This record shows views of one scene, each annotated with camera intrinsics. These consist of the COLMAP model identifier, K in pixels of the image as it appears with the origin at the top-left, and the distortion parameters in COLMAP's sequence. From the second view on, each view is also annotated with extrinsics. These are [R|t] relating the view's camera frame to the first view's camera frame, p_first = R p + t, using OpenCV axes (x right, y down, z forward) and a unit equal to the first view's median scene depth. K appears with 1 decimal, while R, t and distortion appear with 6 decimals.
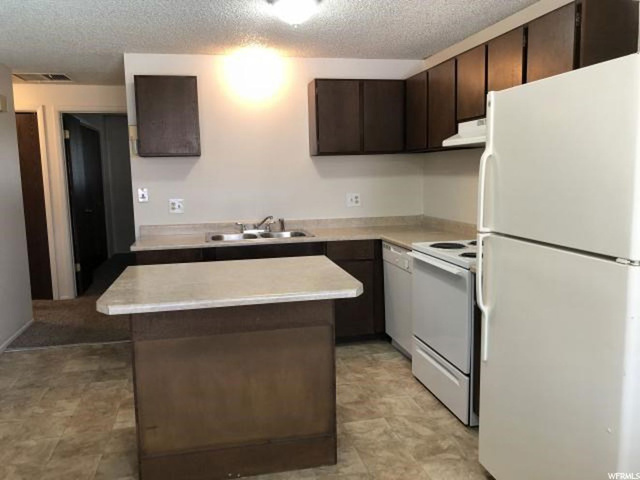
lens RADIAL K [[523.7, 0, 323.1], [0, 523.7, 238.3], [0, 0, 1]] dist [0.067385, -0.121815]
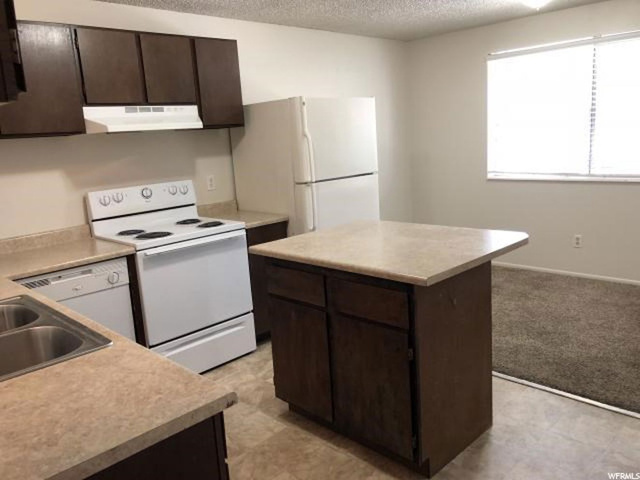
lens RADIAL K [[523.7, 0, 323.1], [0, 523.7, 238.3], [0, 0, 1]] dist [0.067385, -0.121815]
pose [[-0.541965, -0.117779, 0.832107, -0.624002], [0.177291, 0.951824, 0.250197, -0.142414], [-0.821488, 0.283123, -0.494975, 1.042153]]
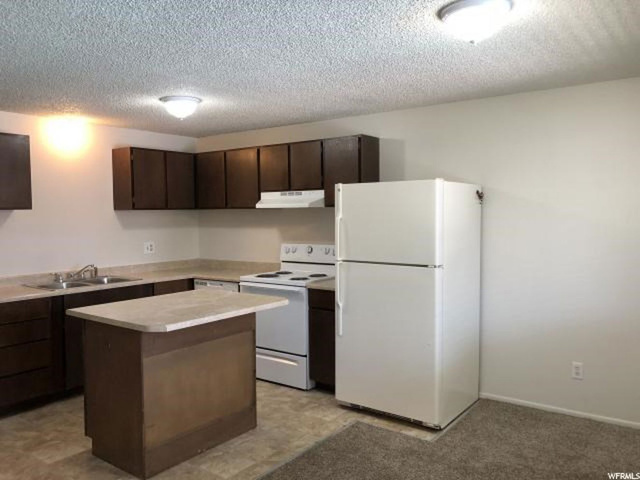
lens RADIAL K [[523.7, 0, 323.1], [0, 523.7, 238.3], [0, 0, 1]] dist [0.067385, -0.121815]
pose [[0.752658, -0.017886, 0.658169, -0.509492], [0.077829, 0.995039, -0.061962, 0.010178], [-0.653795, 0.097860, 0.750317, -0.167353]]
